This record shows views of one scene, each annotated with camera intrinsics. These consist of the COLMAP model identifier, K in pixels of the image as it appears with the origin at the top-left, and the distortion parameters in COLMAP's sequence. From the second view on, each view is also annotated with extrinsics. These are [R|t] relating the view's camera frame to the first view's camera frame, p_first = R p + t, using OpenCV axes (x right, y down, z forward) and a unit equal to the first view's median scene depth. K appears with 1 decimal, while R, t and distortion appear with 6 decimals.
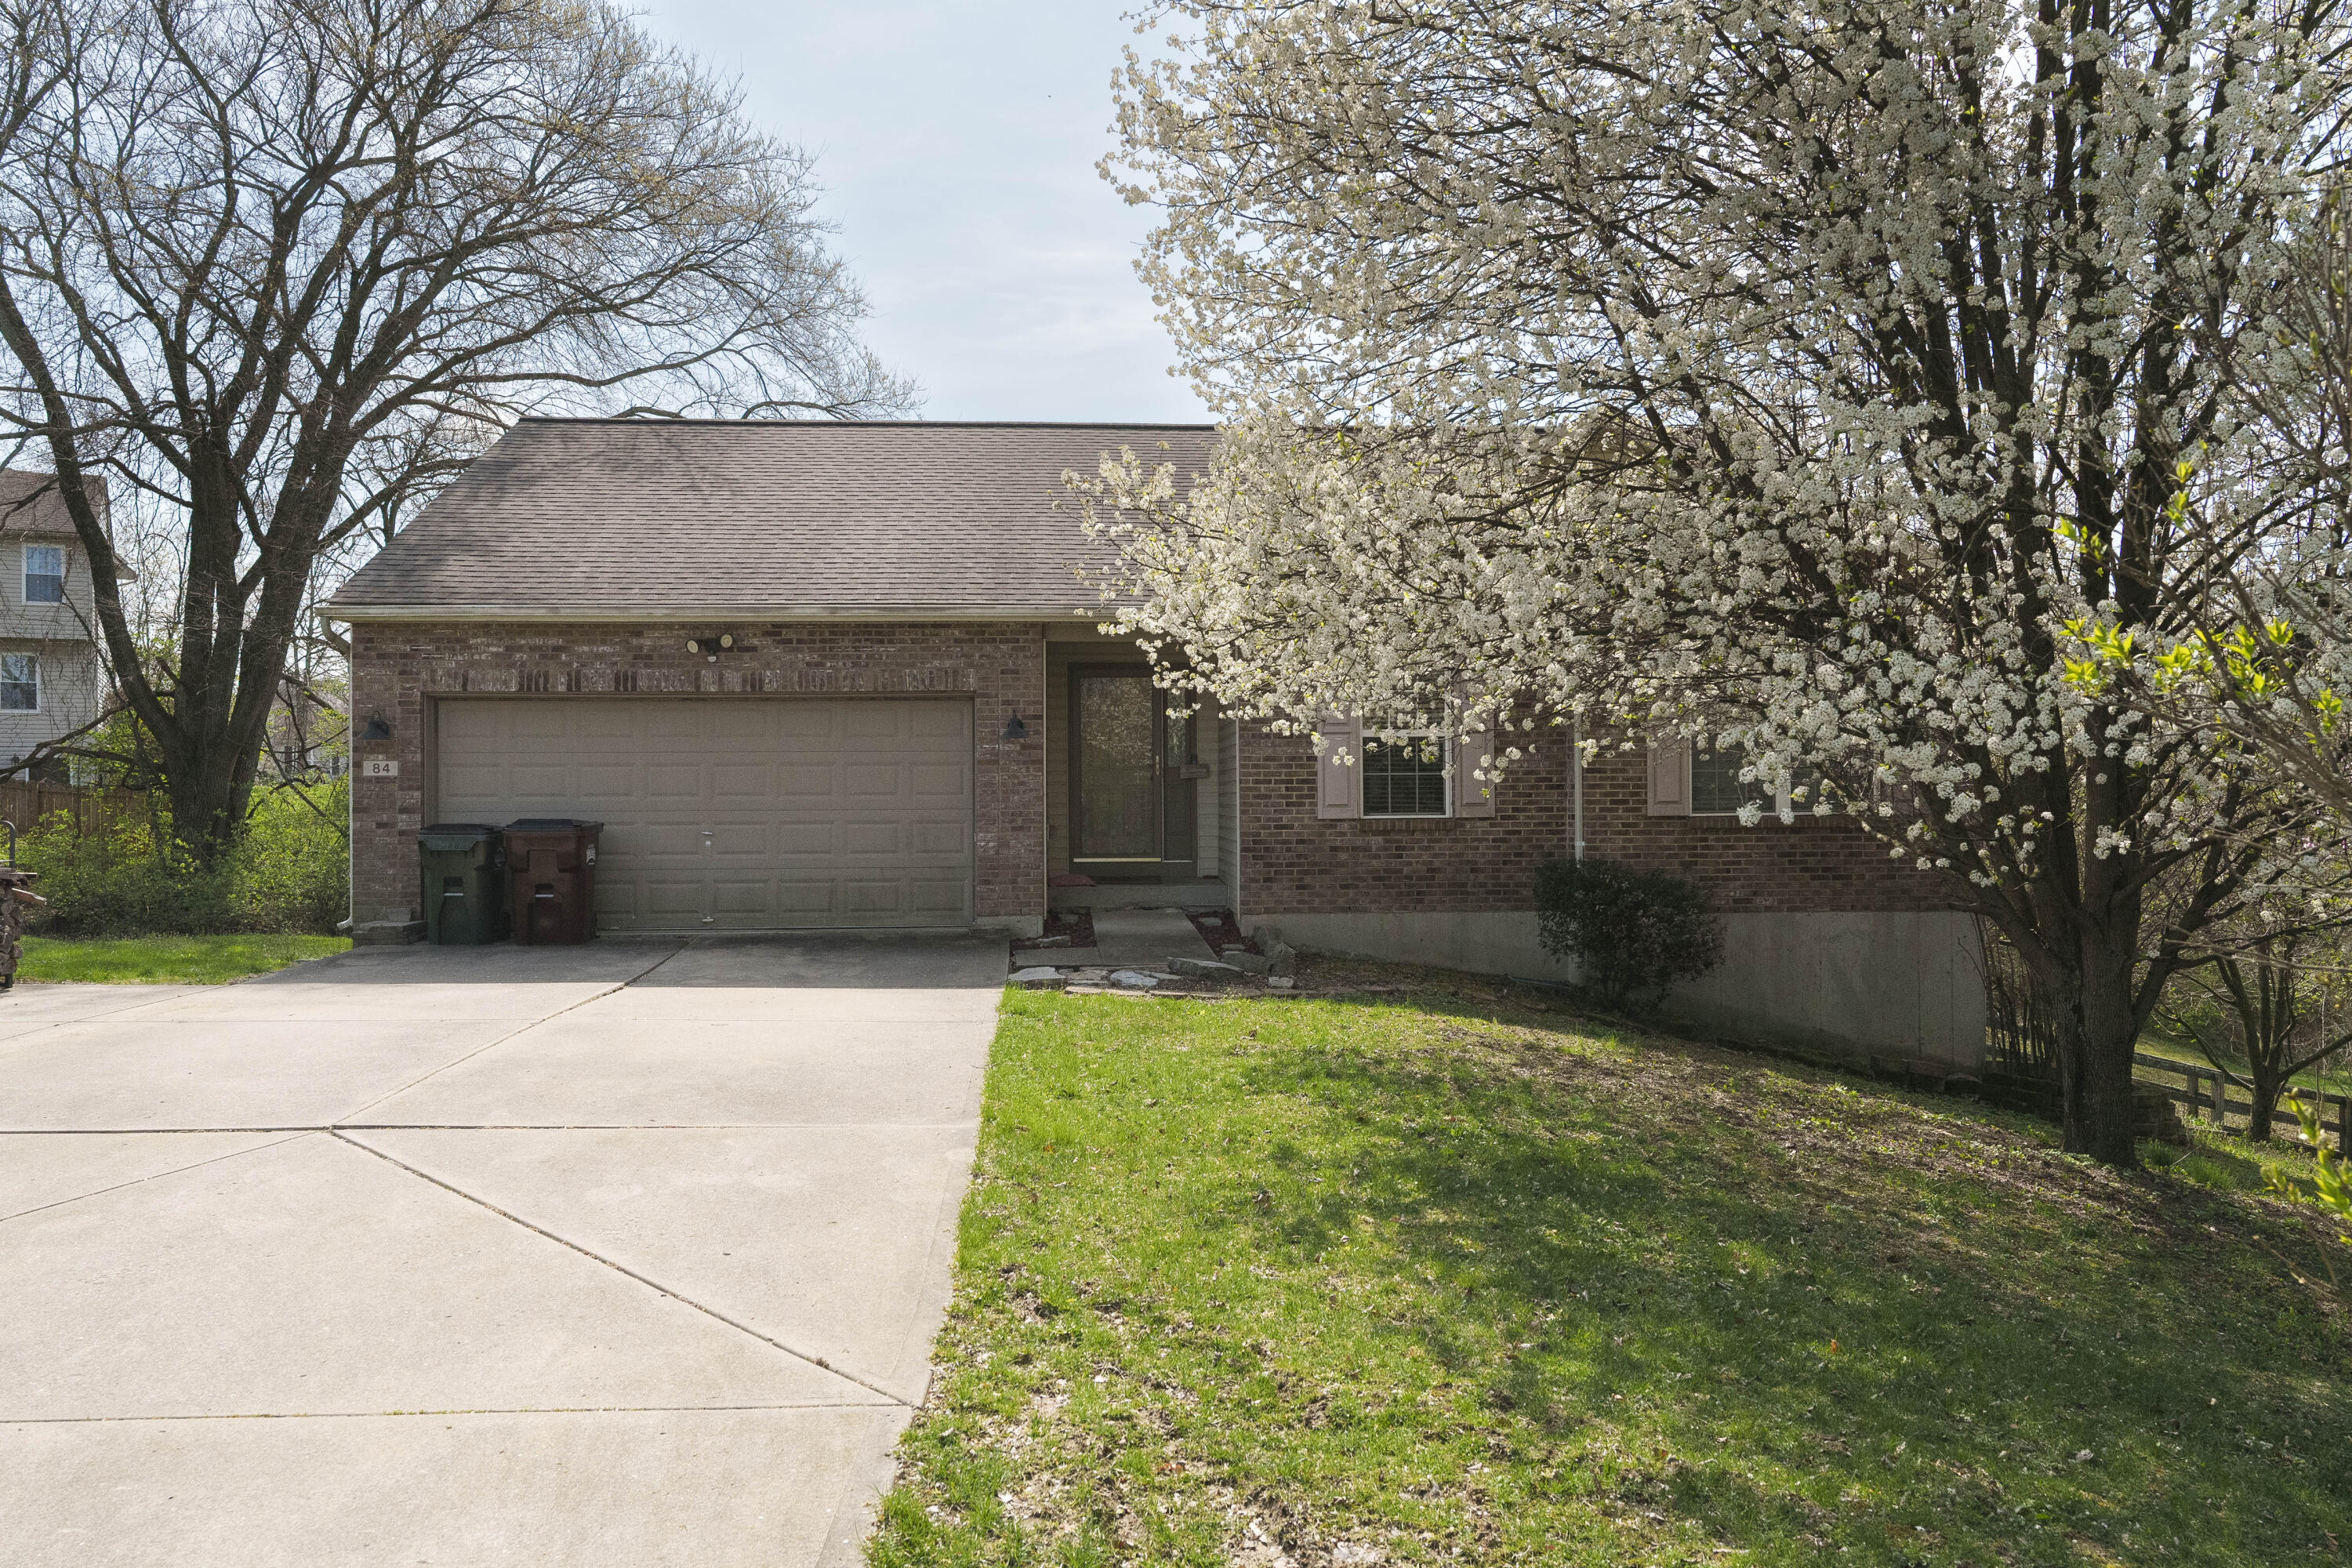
lens RADIAL K [[1803.3, 0, 1171.4], [0, 1803.3, 787.0], [0, 0, 1]] dist [-0.002518, -0.000774]
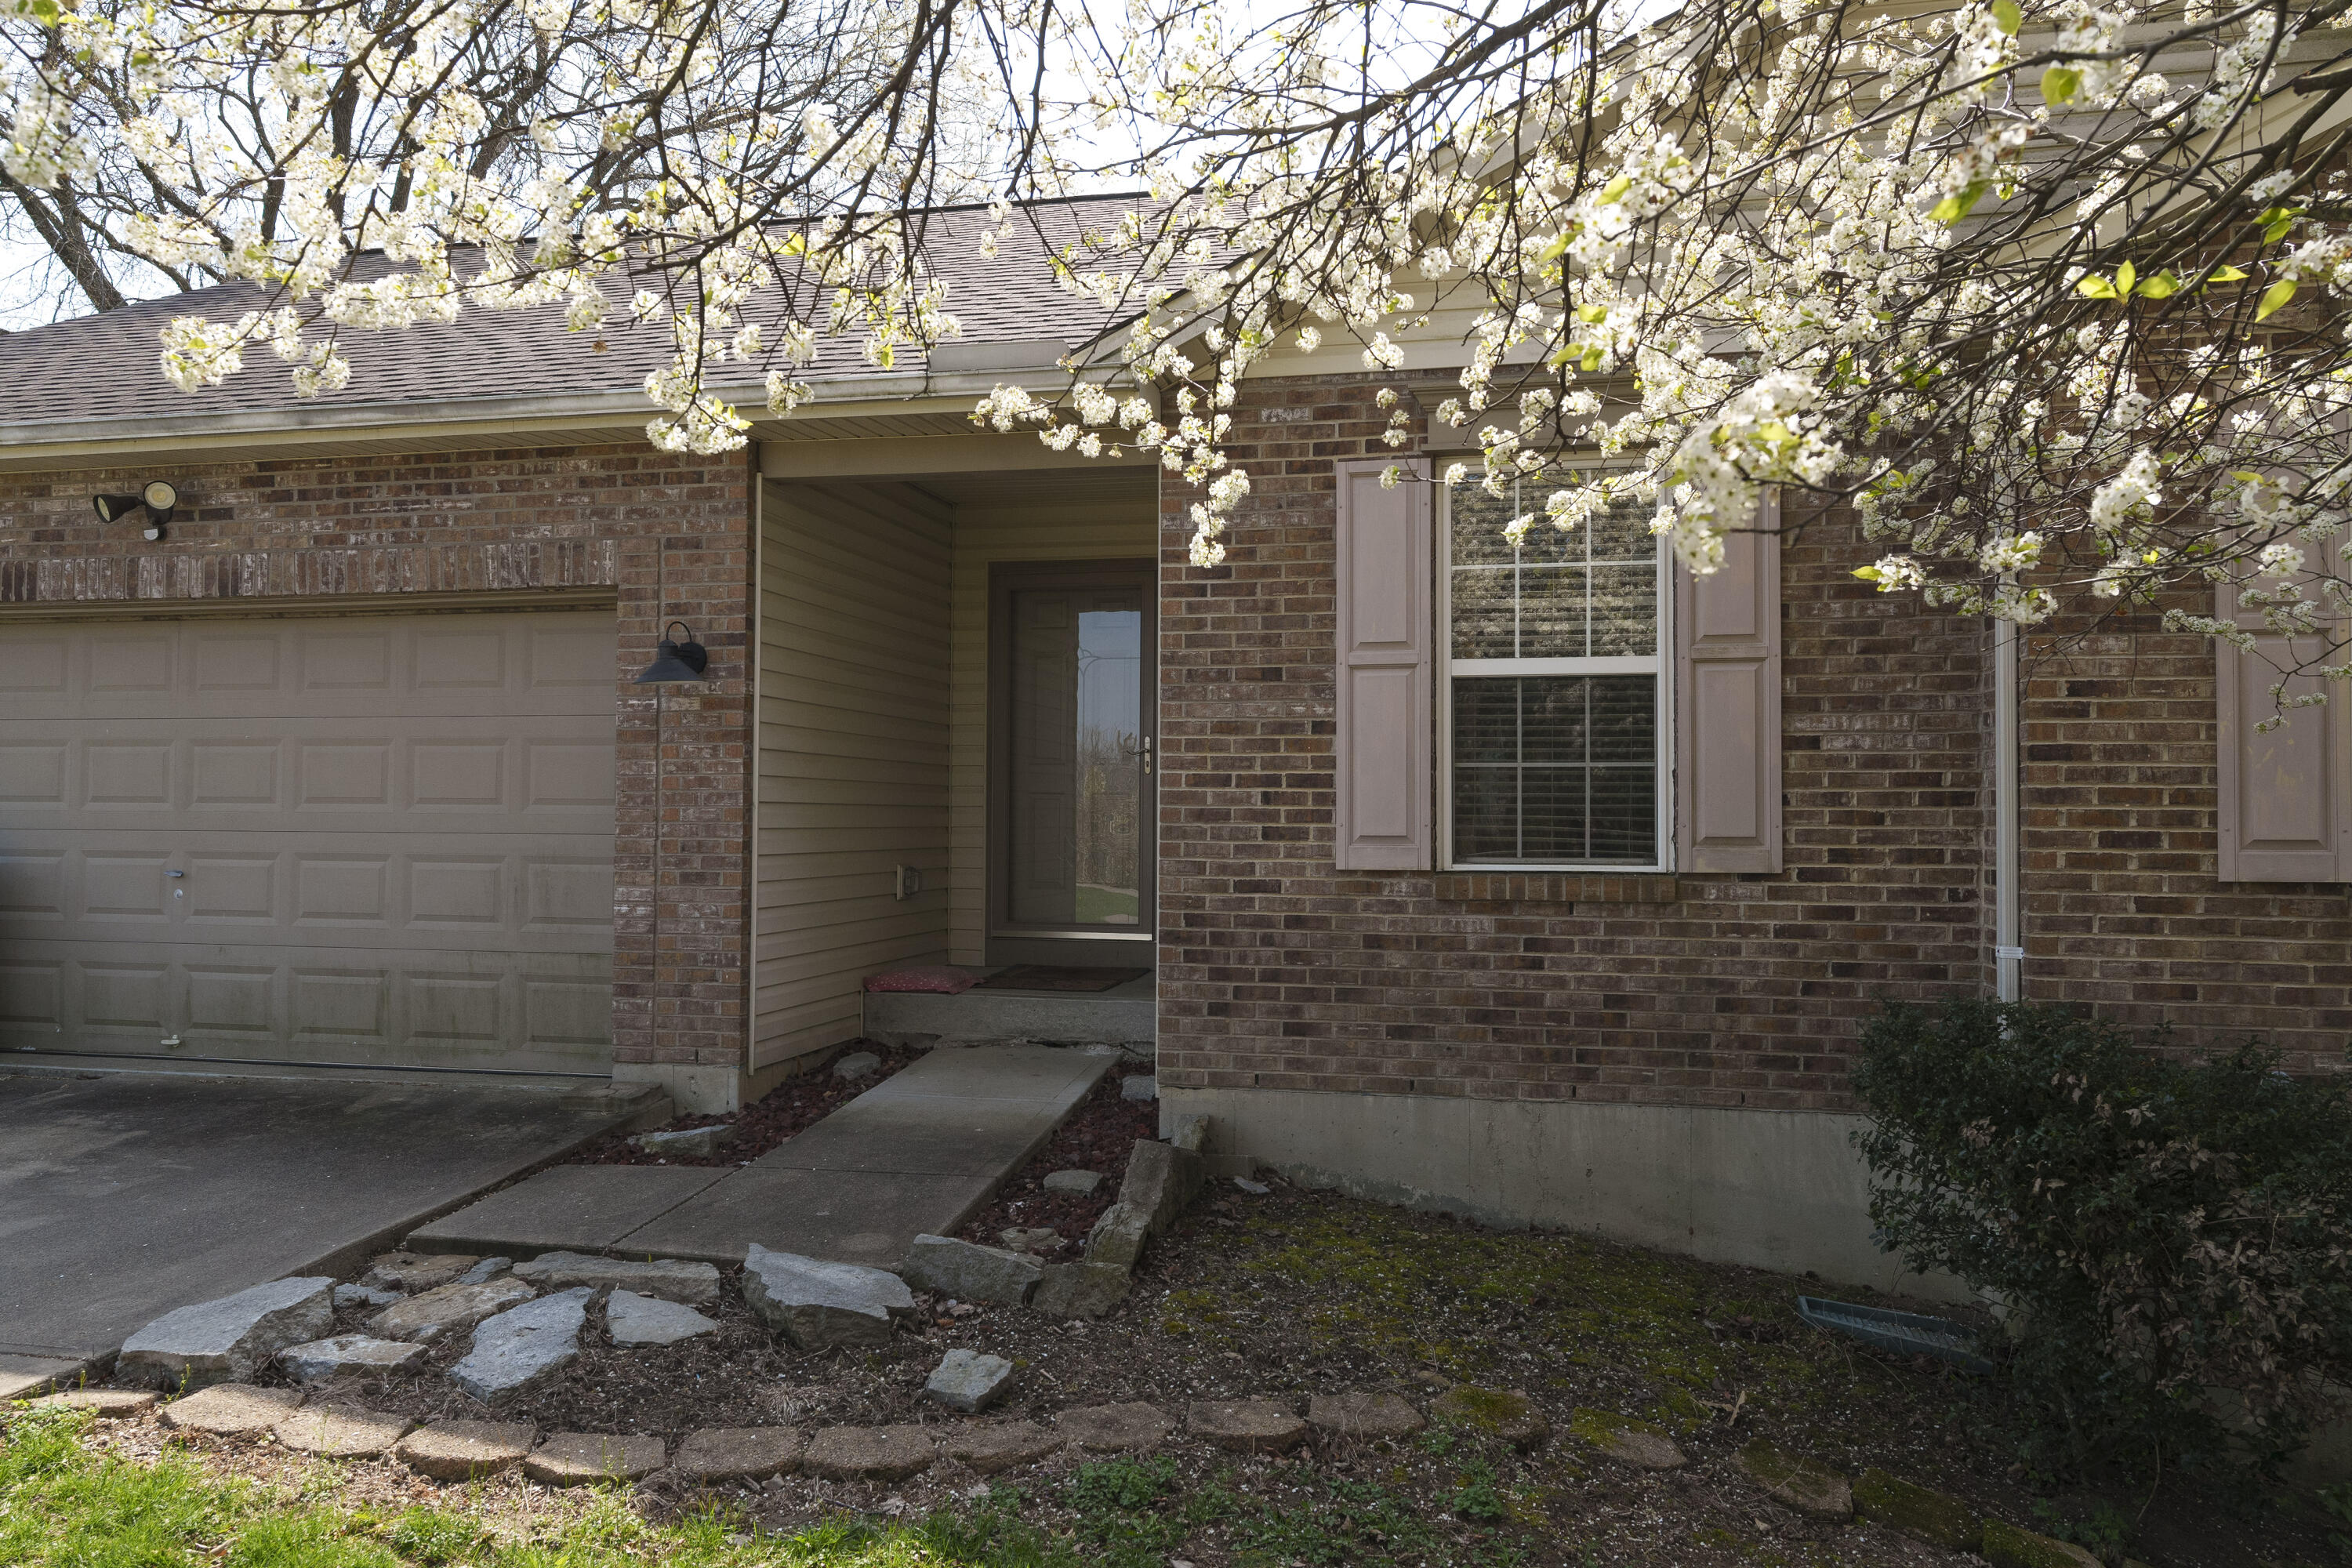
lens RADIAL K [[1698.6, 0, 1181.3], [0, 1698.6, 780.4], [0, 0, 1]] dist [0.000387, -0.000434]
pose [[0.960542, 0.005110, -0.278087, 0.159040], [-0.010345, 0.999796, -0.017362, 0.004160], [0.277942, 0.019553, 0.960399, 0.614753]]
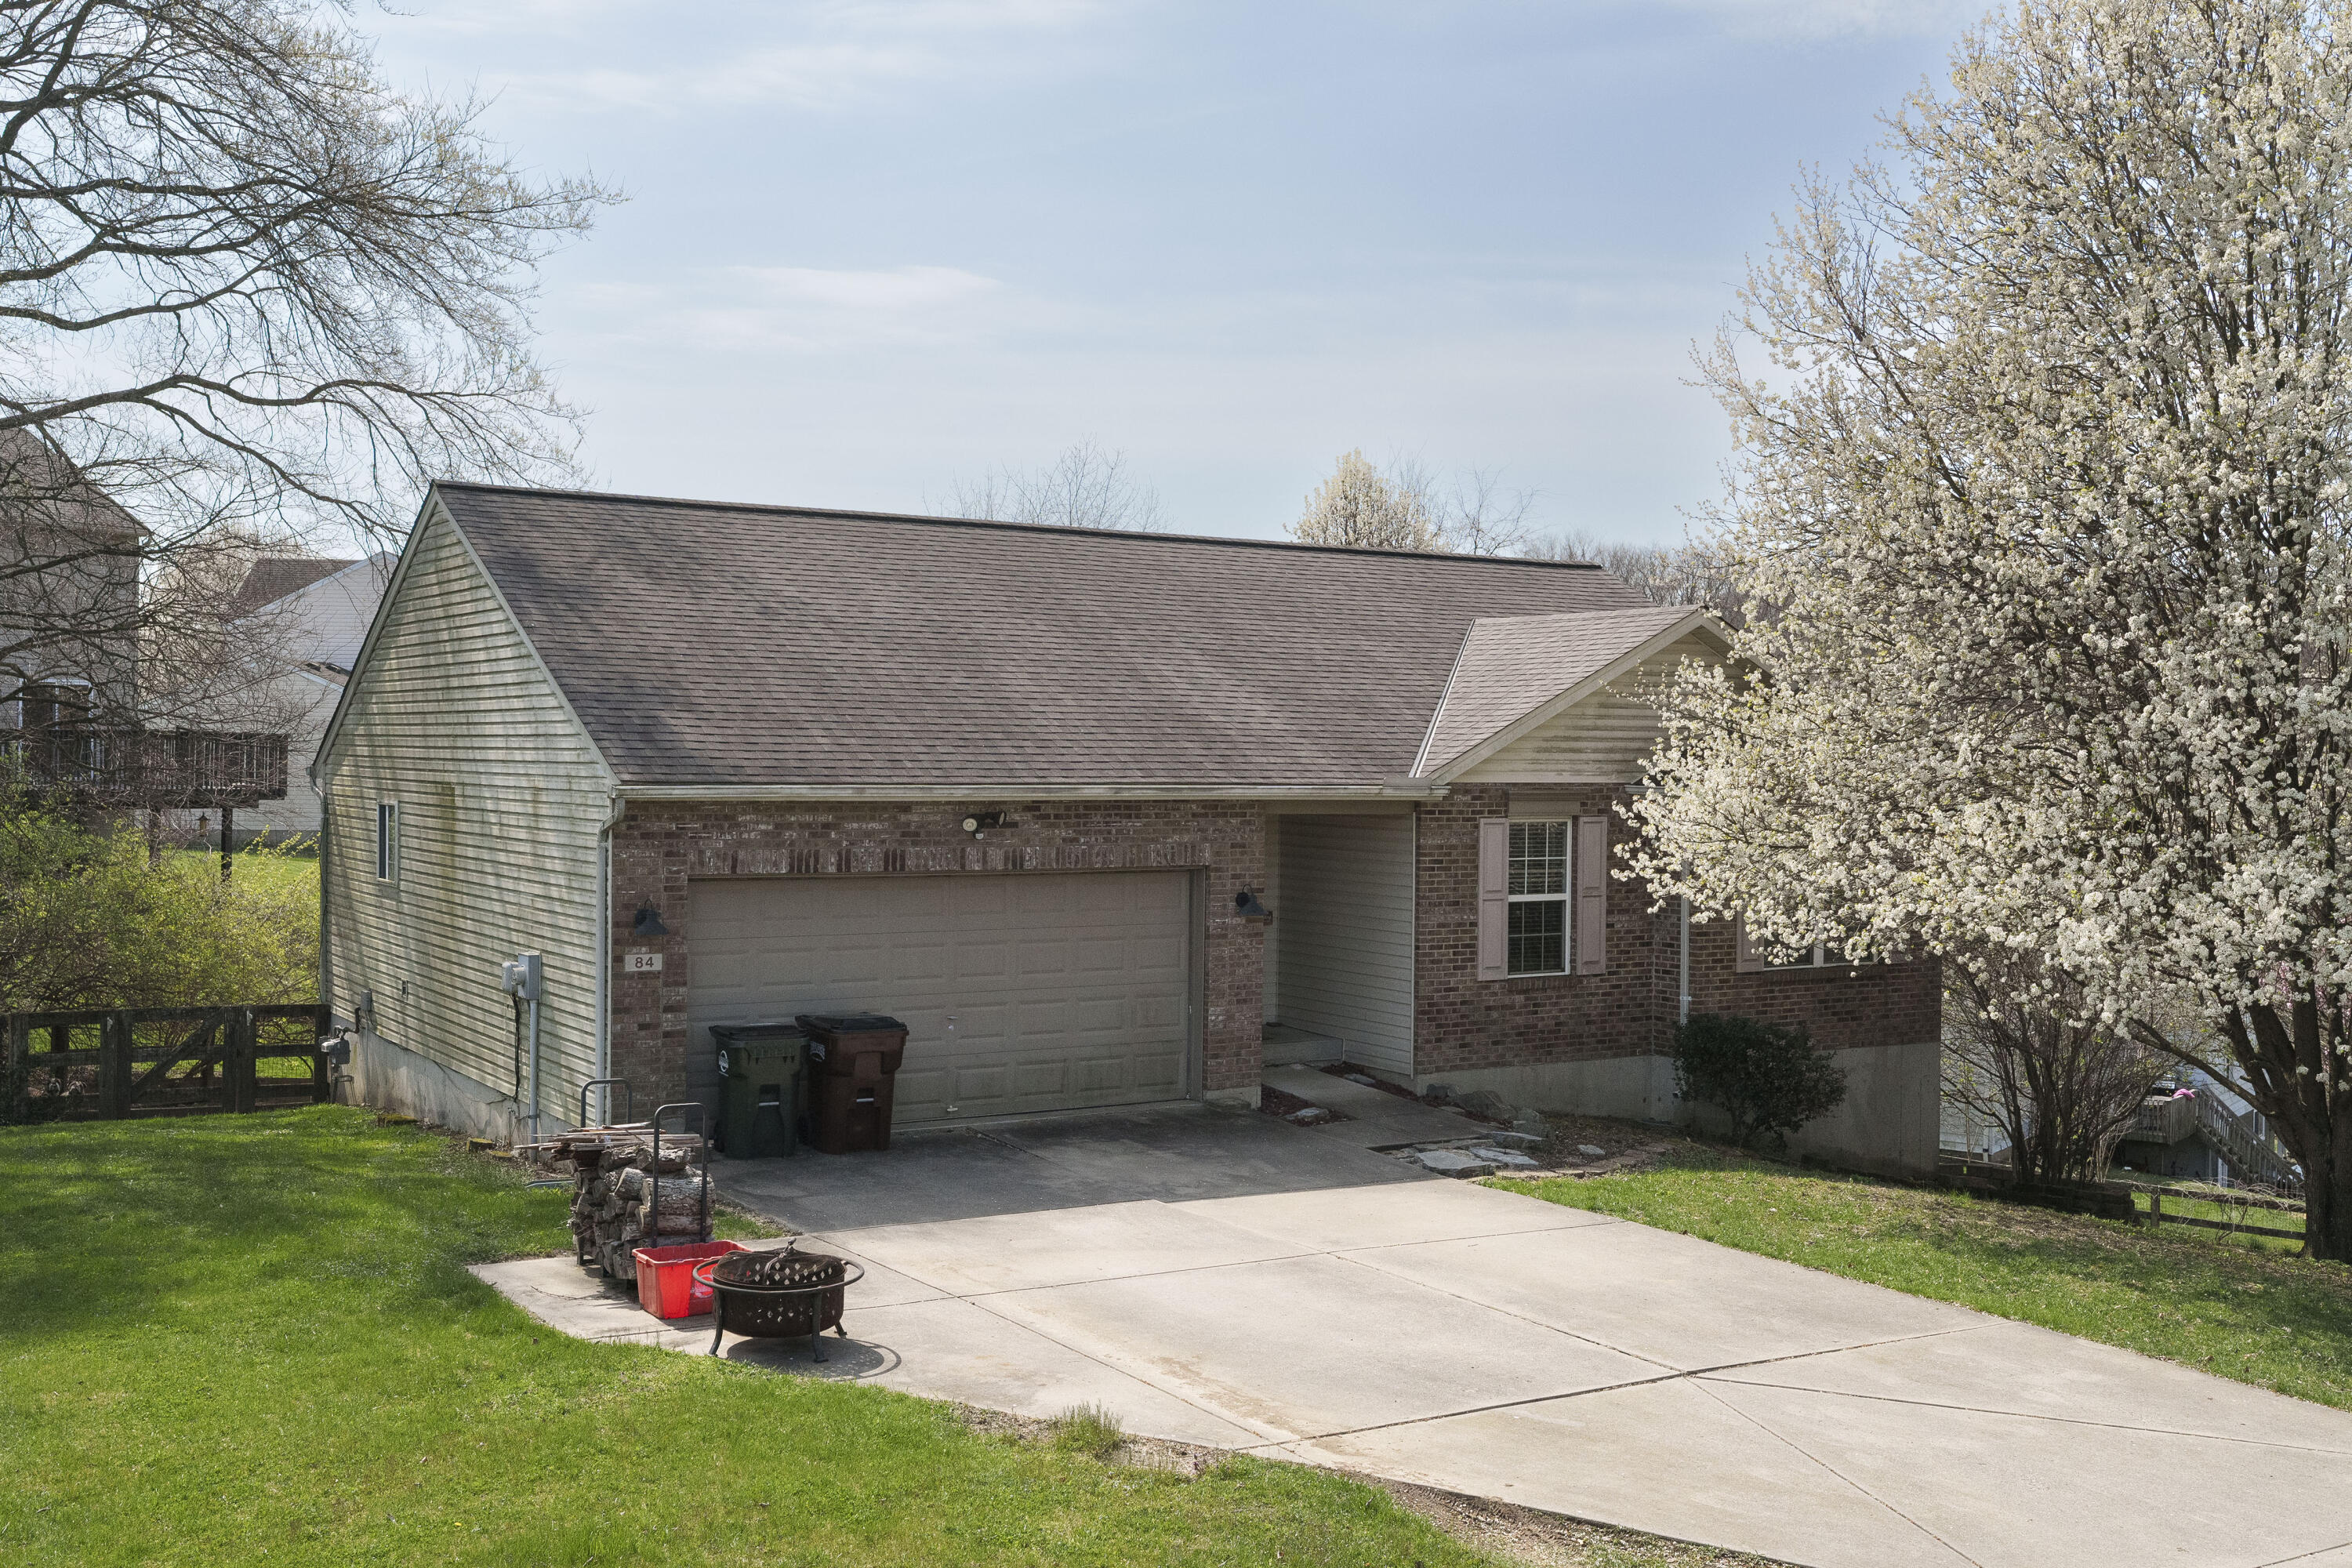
lens RADIAL K [[2379.4, 0, 1178.6], [0, 2379.4, 781.1], [0, 0, 1]] dist [0.022434, 0.000000]
pose [[0.877731, 0.008120, 0.479085, -0.757491], [-0.016270, 0.999785, 0.012862, -0.116822], [-0.478877, -0.019084, 0.877674, -0.148348]]
